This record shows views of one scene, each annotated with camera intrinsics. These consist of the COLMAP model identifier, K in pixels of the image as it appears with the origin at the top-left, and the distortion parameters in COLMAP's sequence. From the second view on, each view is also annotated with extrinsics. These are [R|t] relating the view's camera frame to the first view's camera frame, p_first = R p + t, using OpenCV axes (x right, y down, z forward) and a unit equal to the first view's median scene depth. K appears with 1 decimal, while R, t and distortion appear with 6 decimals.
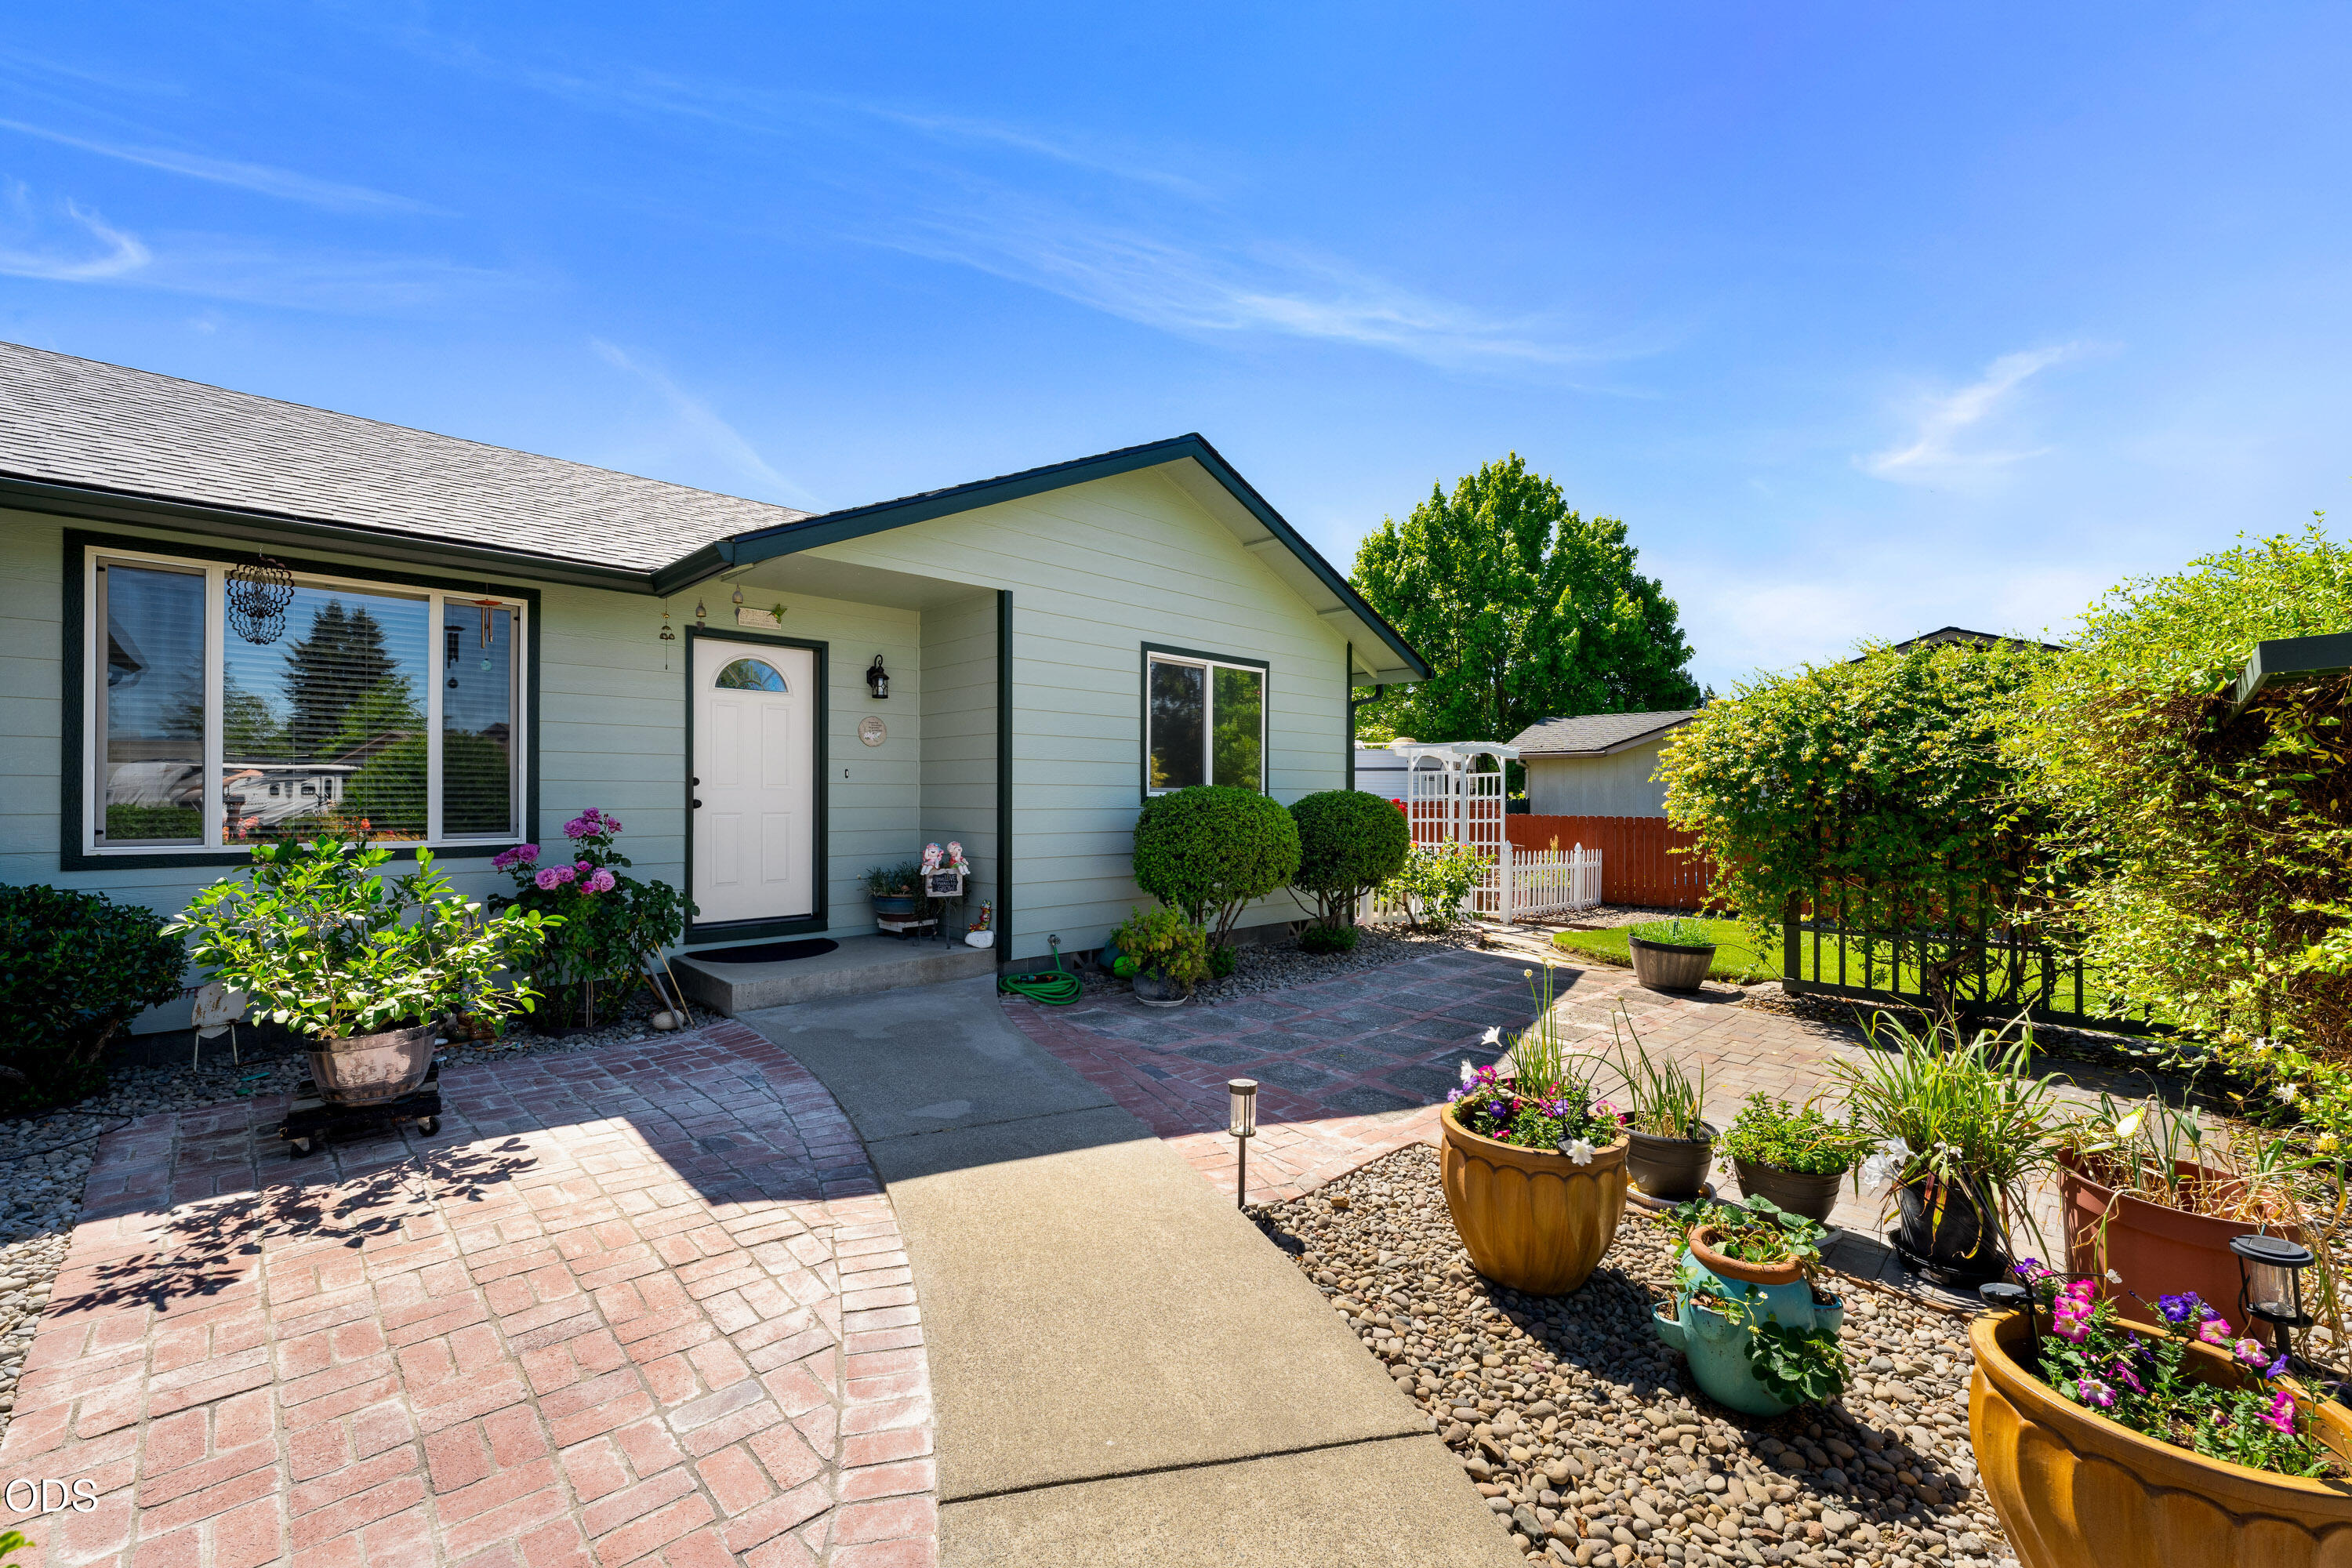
lens RADIAL K [[950.0, 0, 1156.2], [0, 950.0, 804.5], [0, 0, 1]] dist [-0.002263, 0.000182]
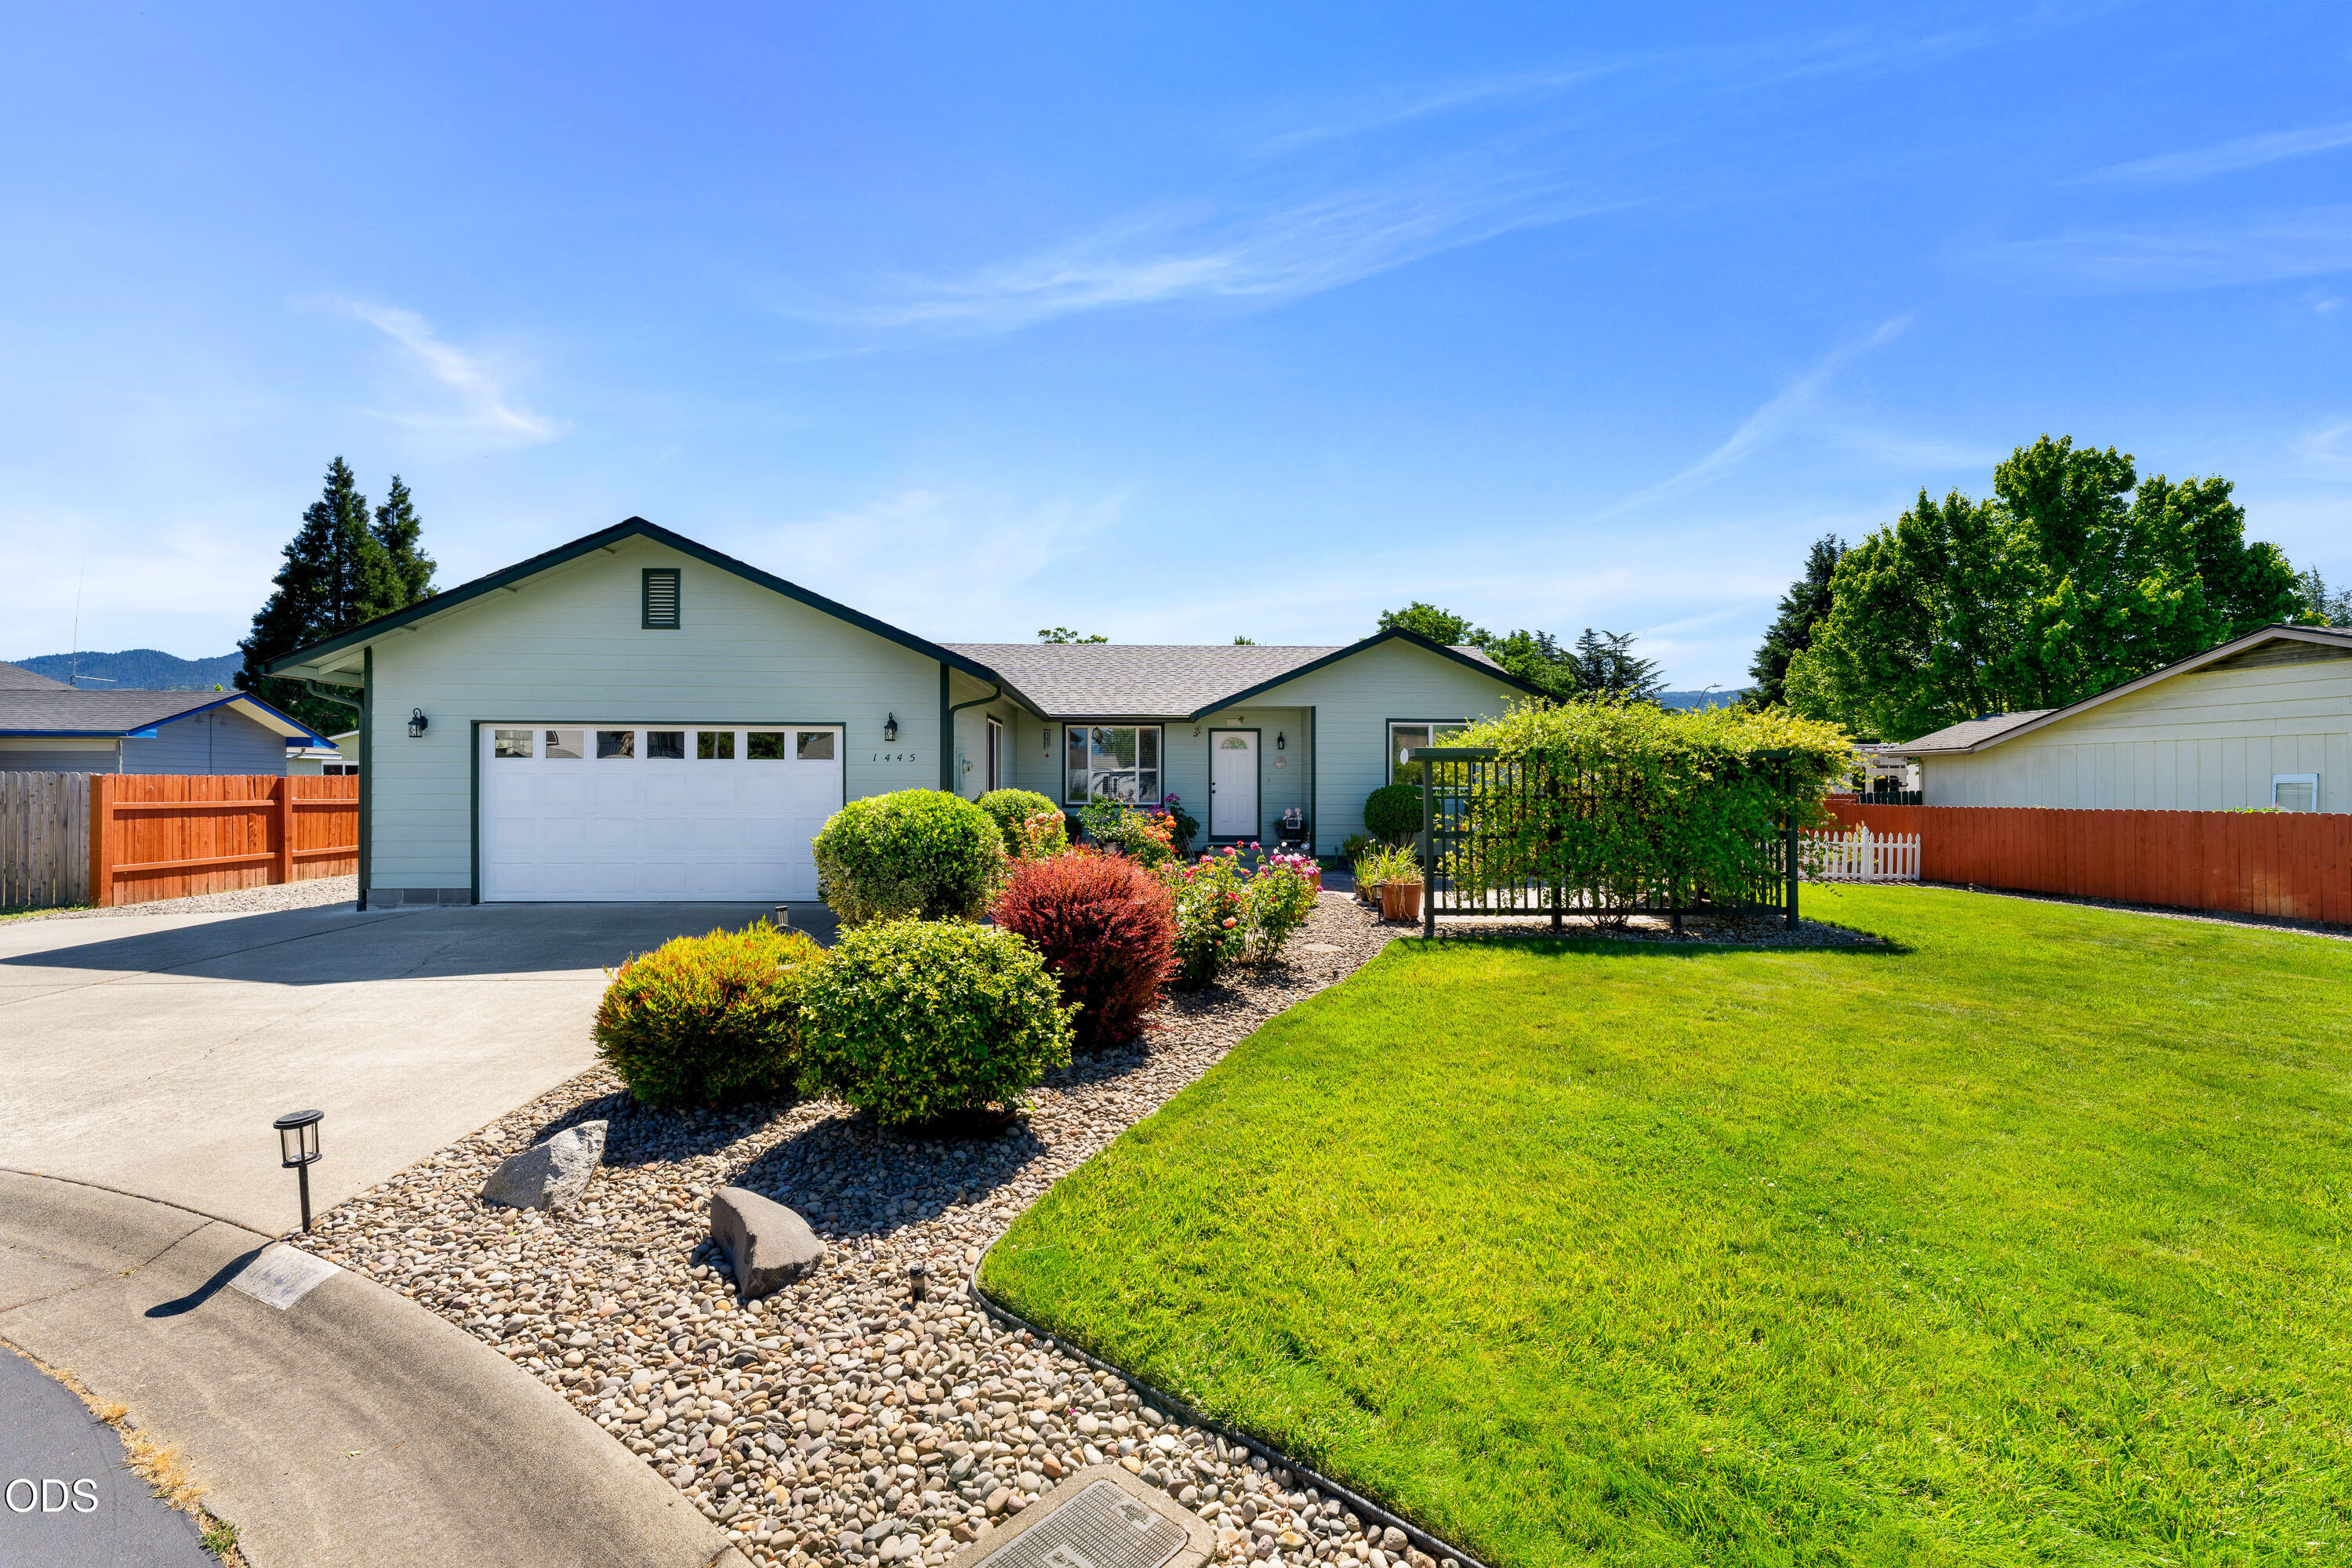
lens RADIAL K [[950.0, 0, 1157.6], [0, 950.0, 777.7], [0, 0, 1]] dist [-0.002263, 0.000182]
pose [[0.745694, -0.010257, -0.666210, 0.364685], [-0.005097, 0.999764, -0.021097, 0.005189], [0.666270, 0.019127, 0.745466, -0.344288]]
